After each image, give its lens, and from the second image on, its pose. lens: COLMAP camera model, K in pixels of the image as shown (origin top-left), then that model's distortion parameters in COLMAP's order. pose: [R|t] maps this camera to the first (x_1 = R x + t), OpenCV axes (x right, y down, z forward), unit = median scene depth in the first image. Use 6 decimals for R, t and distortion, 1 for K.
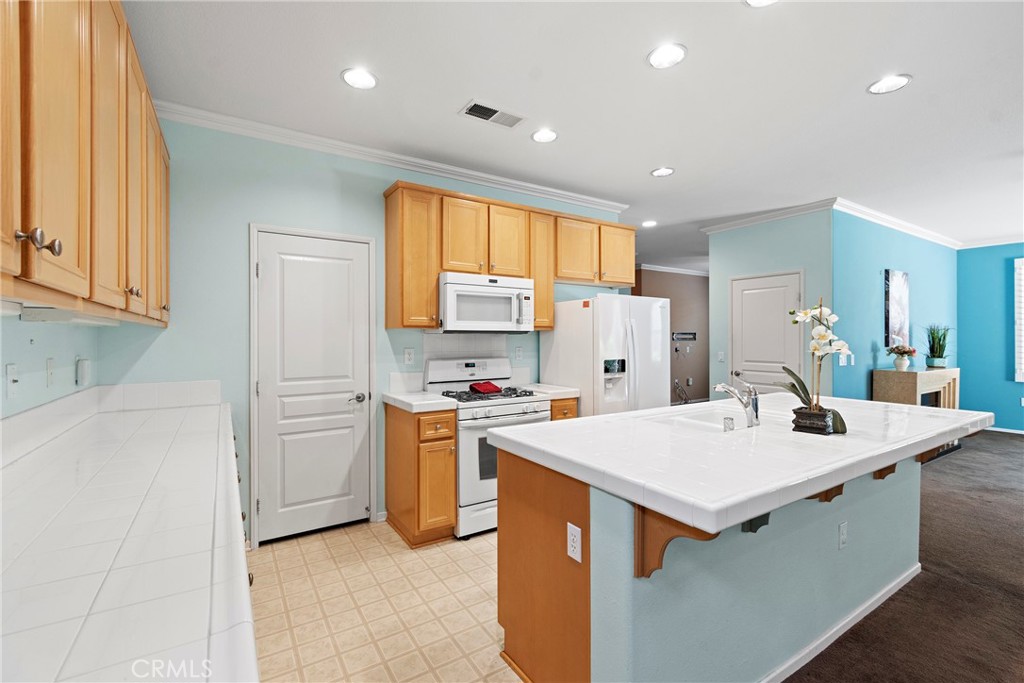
lens RADIAL K [[449.1, 0, 515.2], [0, 449.1, 337.0], [0, 0, 1]] dist [0.004457, -0.002379]
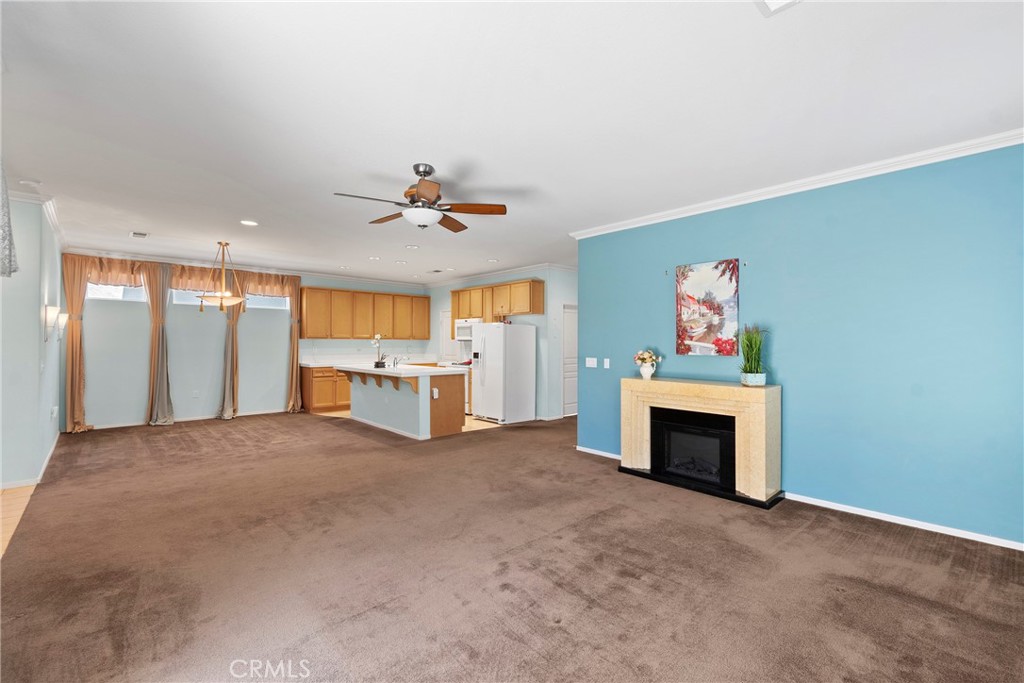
lens RADIAL K [[449.1, 0, 513.7], [0, 449.1, 341.2], [0, 0, 1]] dist [0.004457, -0.002379]
pose [[0.168997, -0.001277, -0.985616, 2.523948], [-0.000866, 0.999999, -0.001444, -0.003388], [0.985616, 0.001097, 0.168996, 0.815129]]
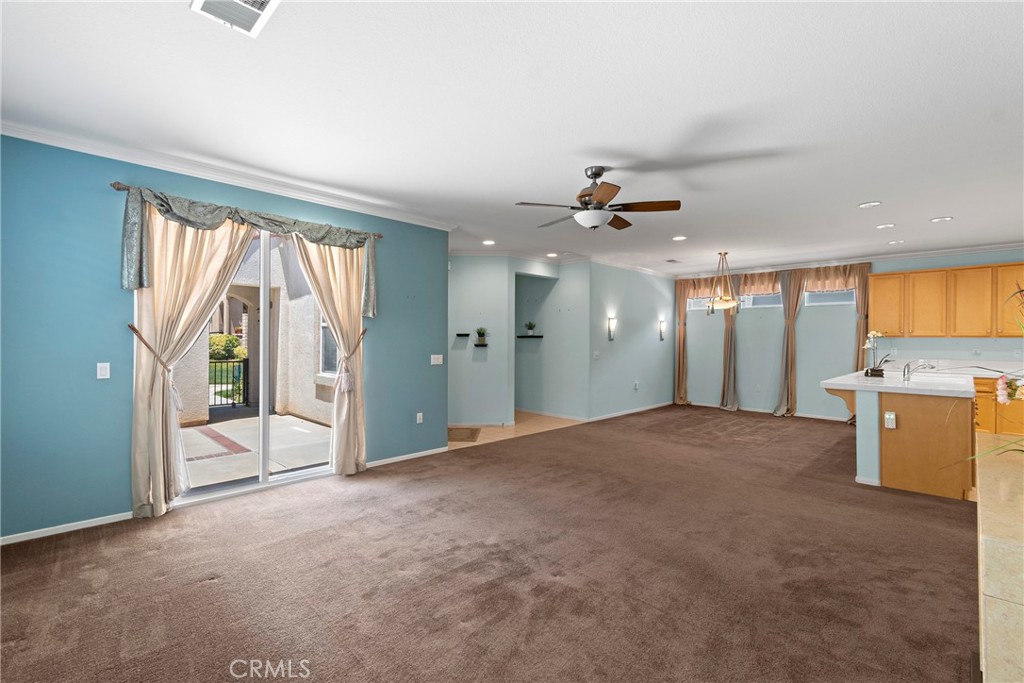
lens RADIAL K [[449.1, 0, 514.0], [0, 449.1, 344.8], [0, 0, 1]] dist [0.004457, -0.002379]
pose [[-0.975370, -0.001068, -0.220573, 1.899698], [-0.003284, 0.999948, 0.009682, -0.002034], [0.220551, 0.010168, -0.975322, 1.761286]]
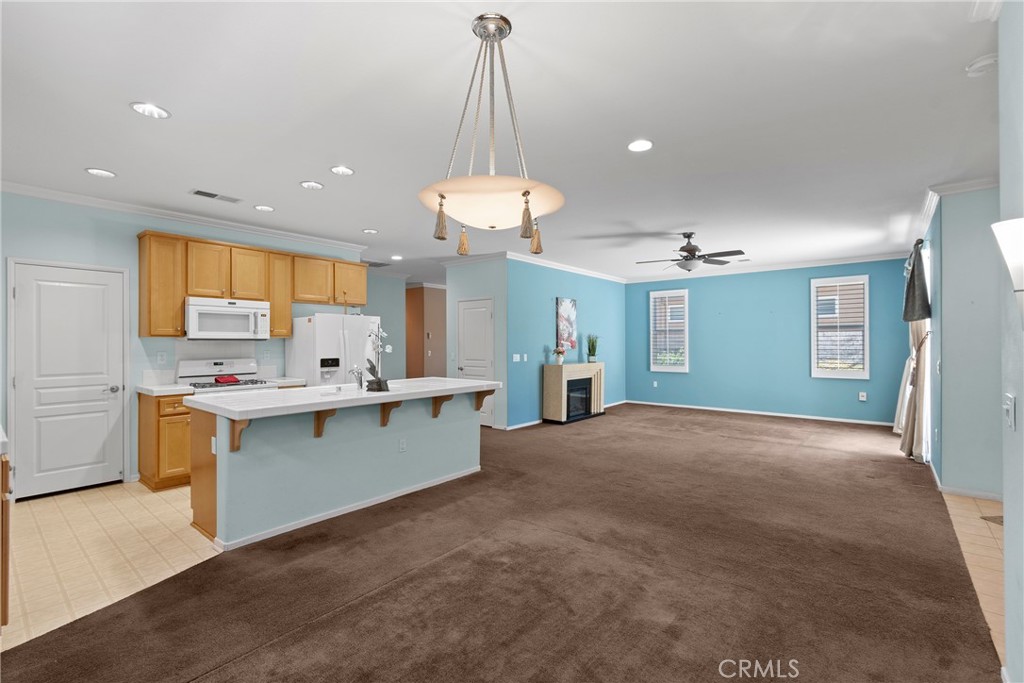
lens RADIAL K [[449.1, 0, 515.5], [0, 449.1, 340.6], [0, 0, 1]] dist [0.004457, -0.002379]
pose [[0.952256, 0.000123, 0.305299, 0.358748], [0.000666, 0.999997, -0.002482, -0.003805], [-0.305299, 0.002567, 0.952253, -0.597053]]
